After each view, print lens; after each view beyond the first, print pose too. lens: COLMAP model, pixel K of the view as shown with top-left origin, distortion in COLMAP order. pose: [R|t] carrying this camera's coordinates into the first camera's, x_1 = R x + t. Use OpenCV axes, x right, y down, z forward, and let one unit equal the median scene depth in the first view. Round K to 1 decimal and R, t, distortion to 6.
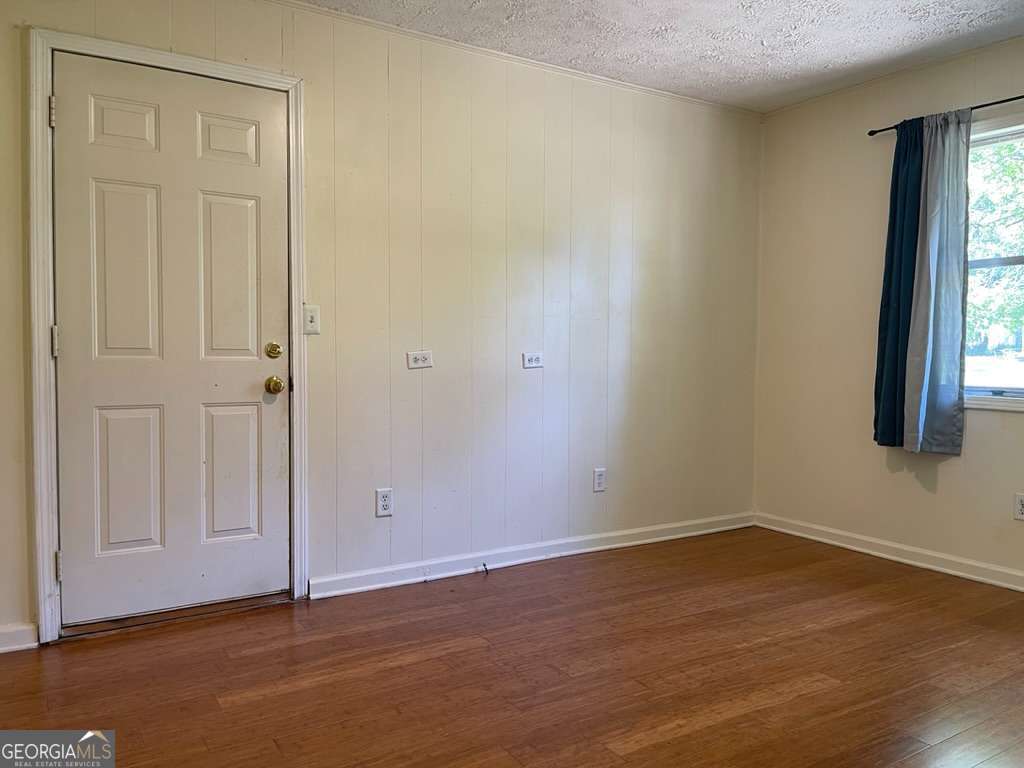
lens RADIAL K [[783.8, 0, 513.8], [0, 783.8, 384.4], [0, 0, 1]] dist [0.043639, -0.032654]
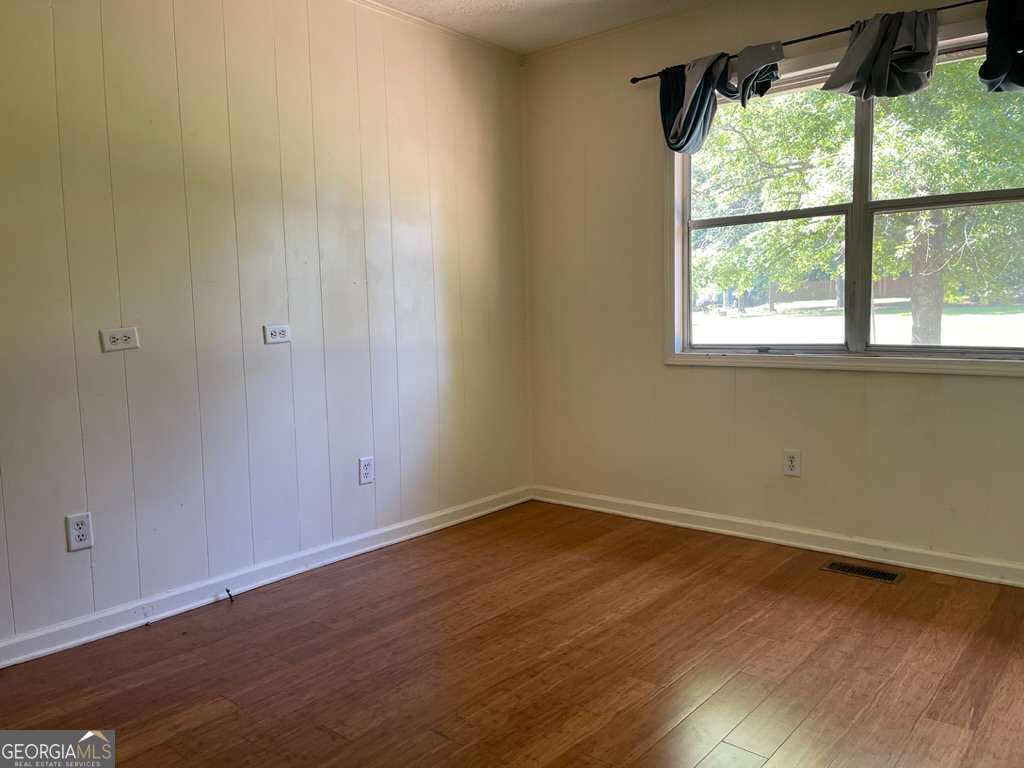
lens RADIAL K [[783.8, 0, 506.2], [0, 783.8, 380.9], [0, 0, 1]] dist [0.043639, -0.032654]
pose [[0.952560, -0.054734, 0.299389, 0.004589], [0.042850, 0.998016, 0.046122, -0.011013], [-0.301319, -0.031105, 0.953016, 0.169449]]
